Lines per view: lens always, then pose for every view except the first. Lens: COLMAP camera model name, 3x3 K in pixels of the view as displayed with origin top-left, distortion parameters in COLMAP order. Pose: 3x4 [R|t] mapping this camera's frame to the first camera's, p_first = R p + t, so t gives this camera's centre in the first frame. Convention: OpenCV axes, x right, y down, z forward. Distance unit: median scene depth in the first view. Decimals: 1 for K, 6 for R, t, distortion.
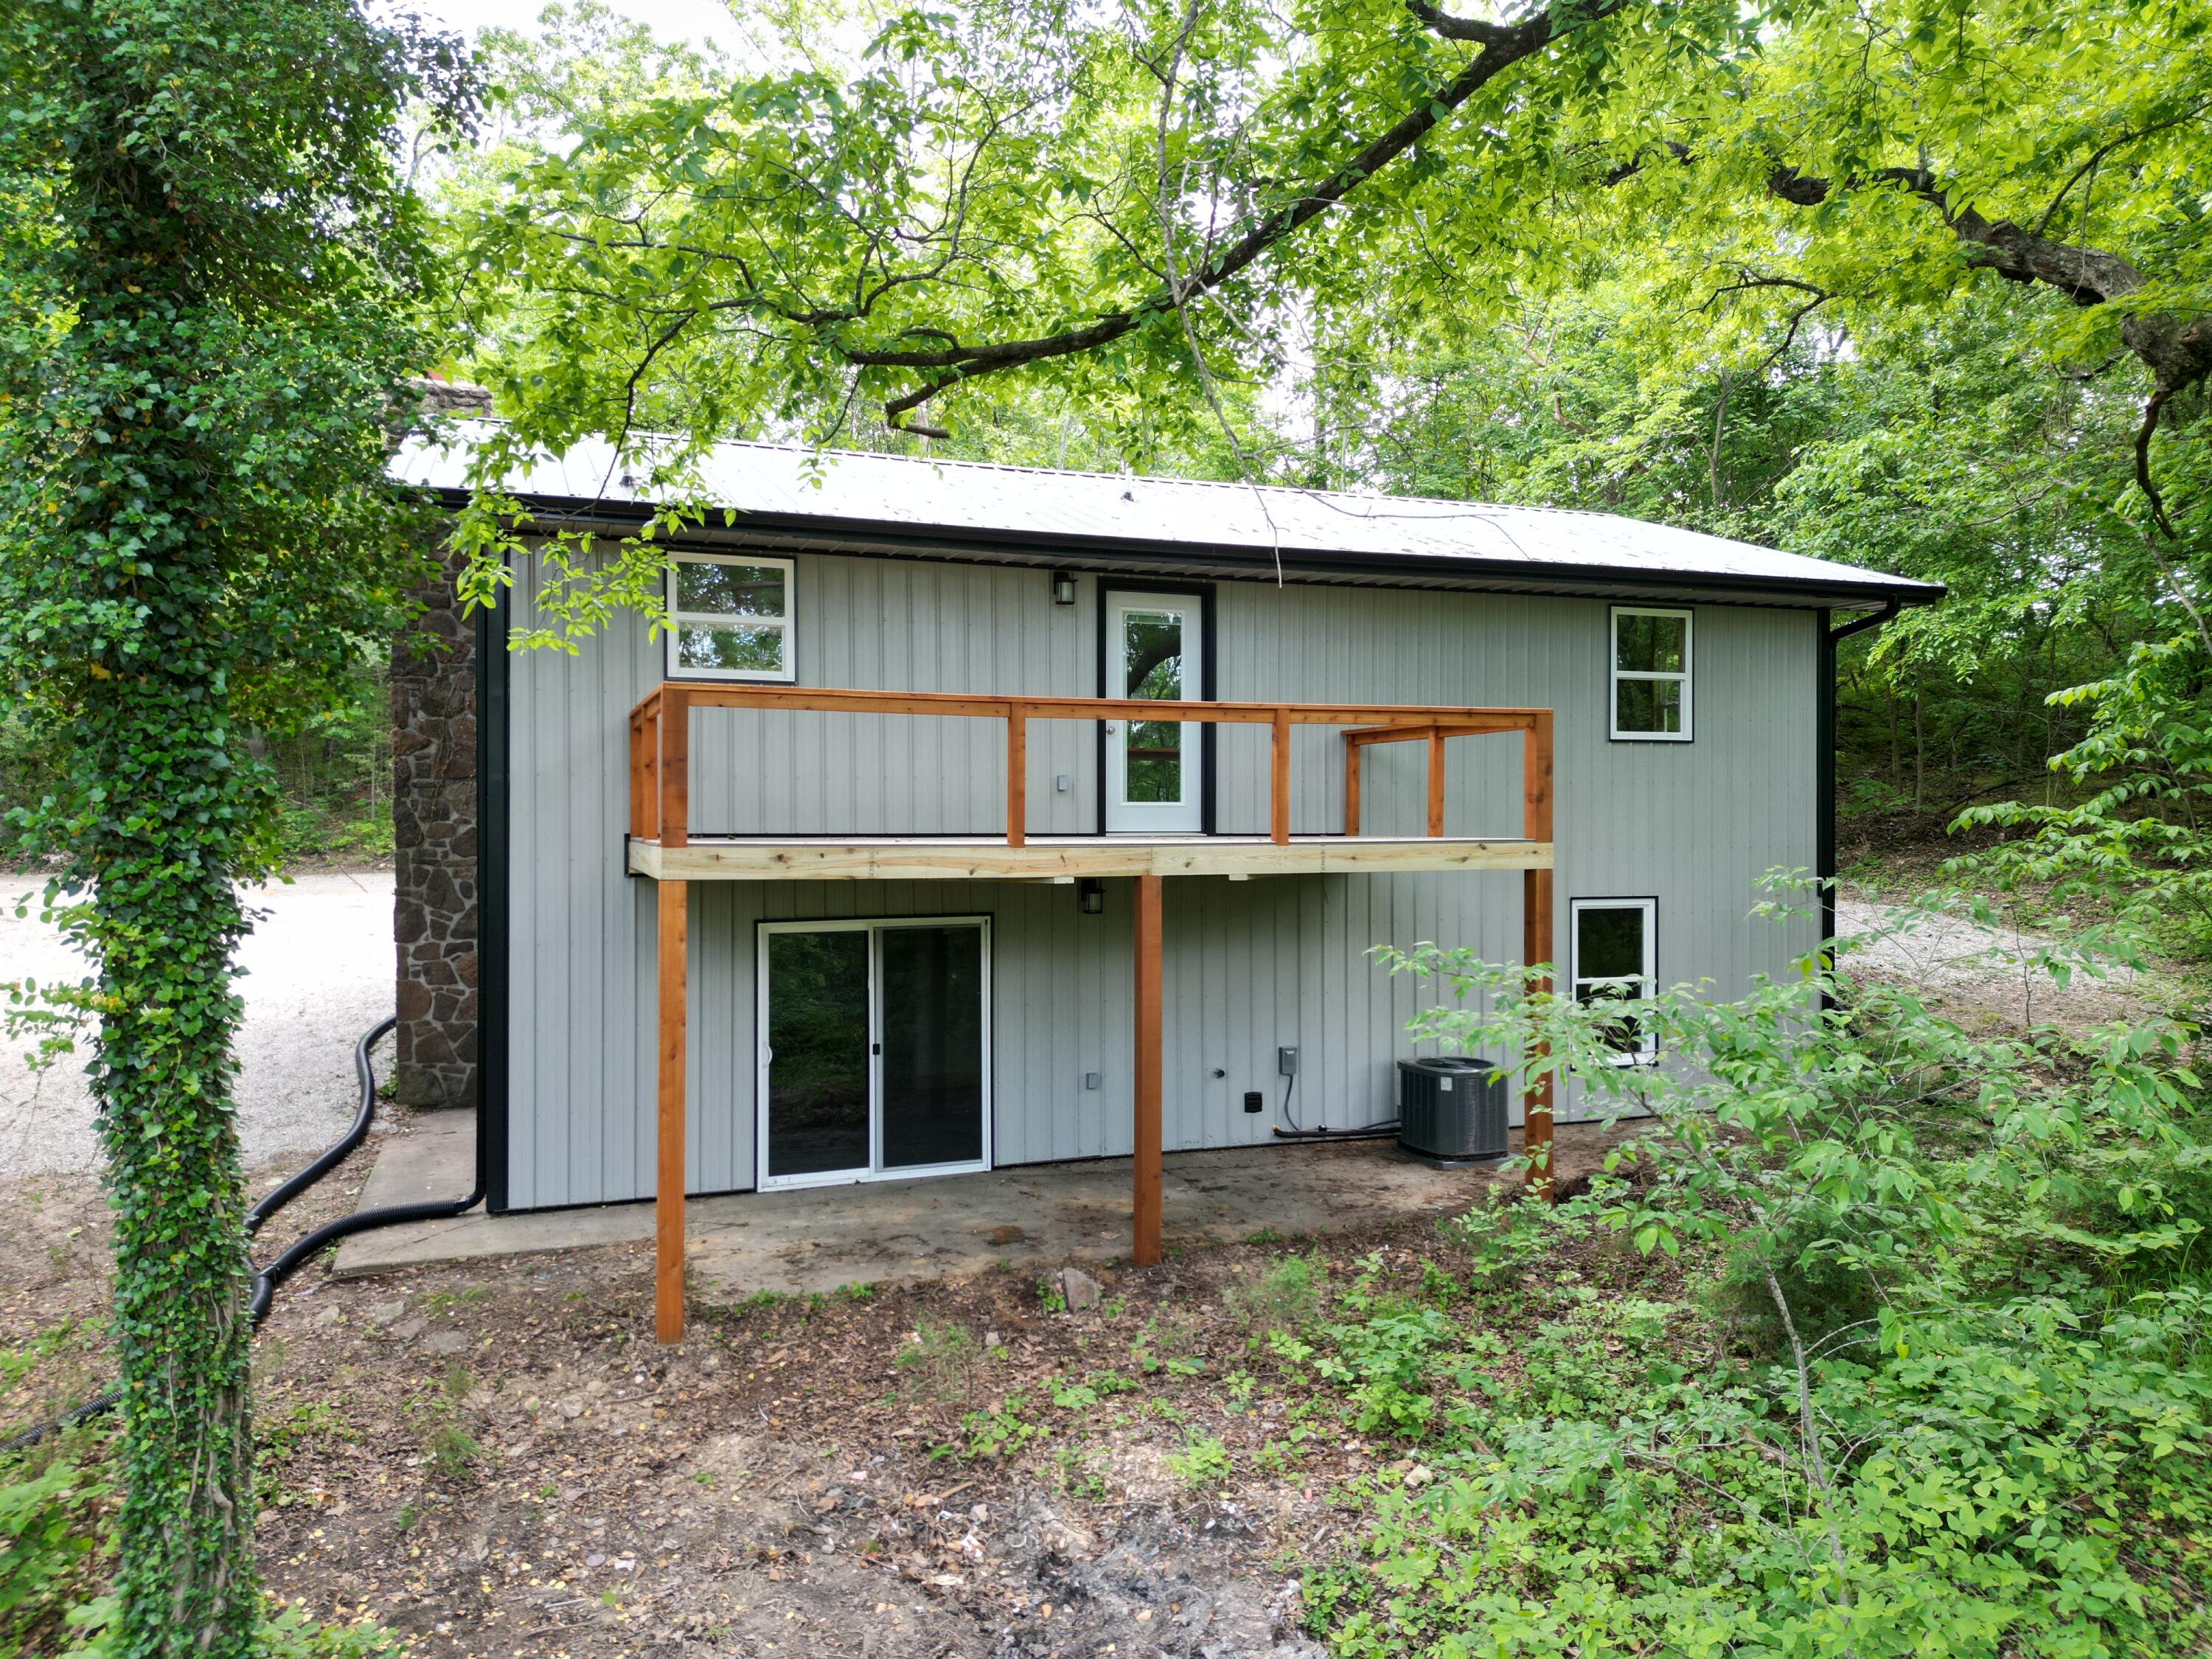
lens RADIAL K [[1540.1, 0, 1098.0], [0, 1540.1, 835.9], [0, 0, 1]] dist [0.048979, -0.043074]
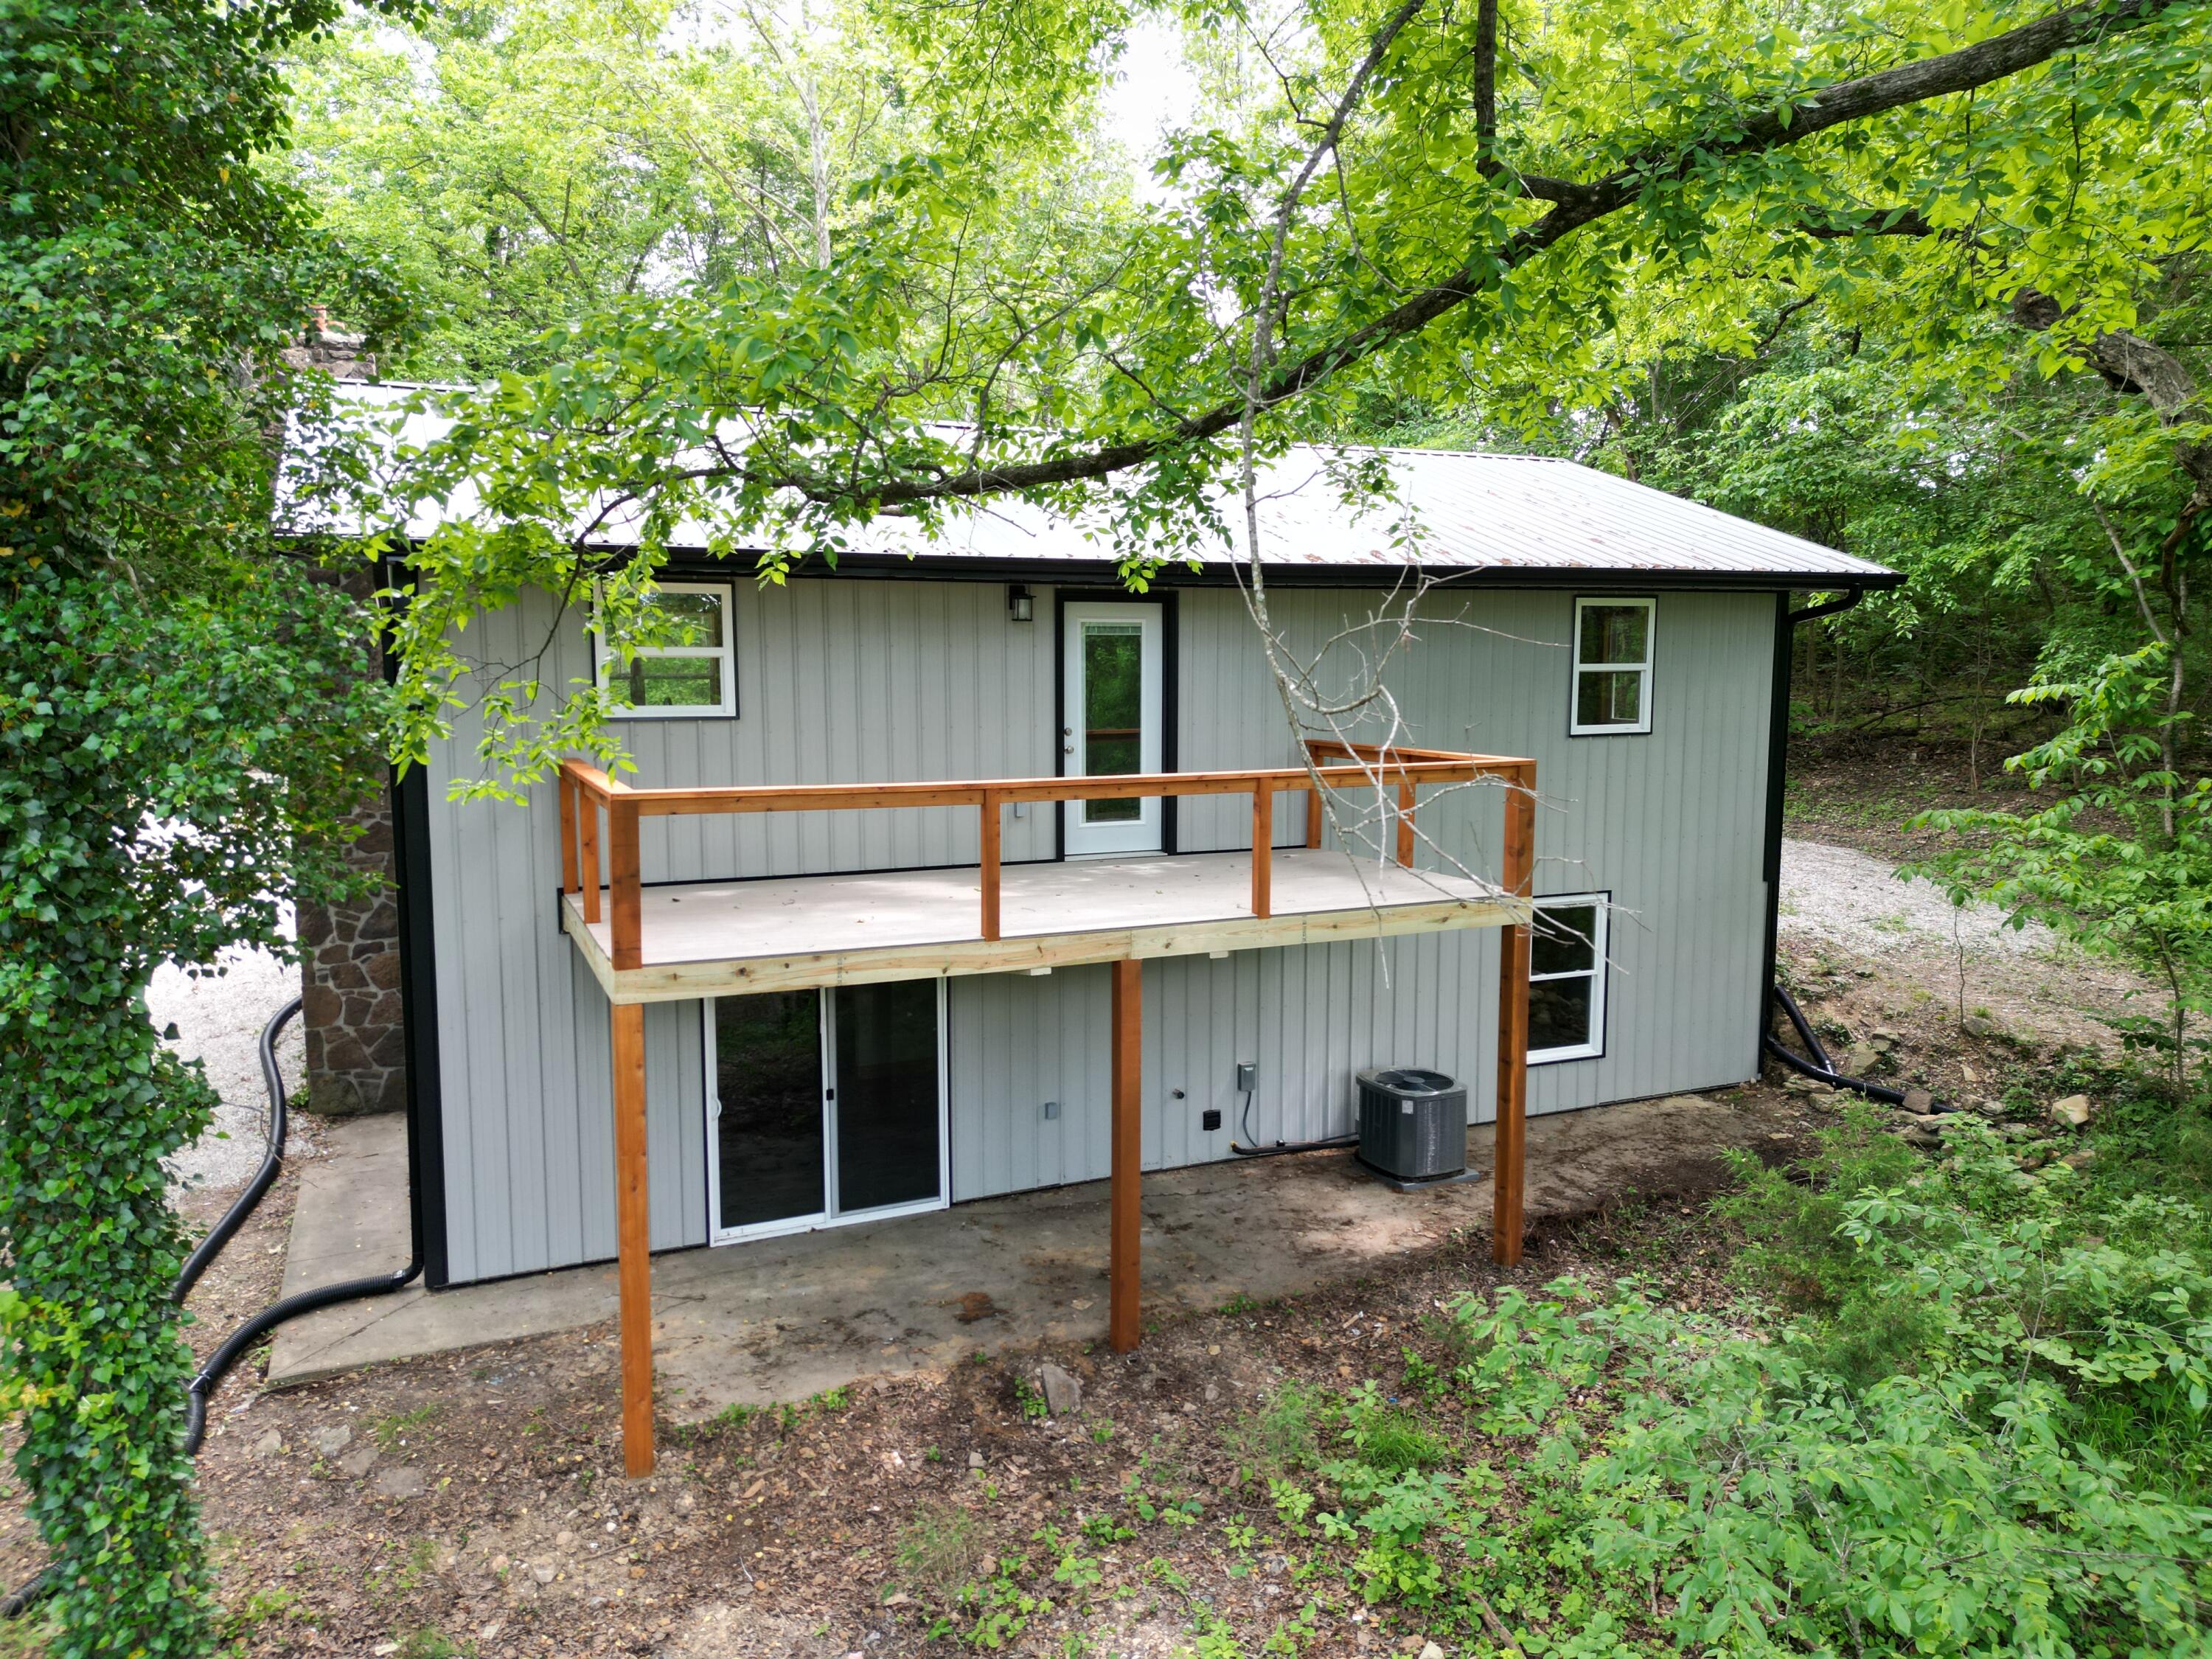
lens RADIAL K [[1540.1, 0, 1094.1], [0, 1540.1, 827.5], [0, 0, 1]] dist [0.048979, -0.043074]
pose [[0.997892, -0.008035, 0.064401, -0.045794], [0.001043, 0.994163, 0.107879, -0.150495], [-0.064892, -0.107585, 0.992076, 0.058679]]
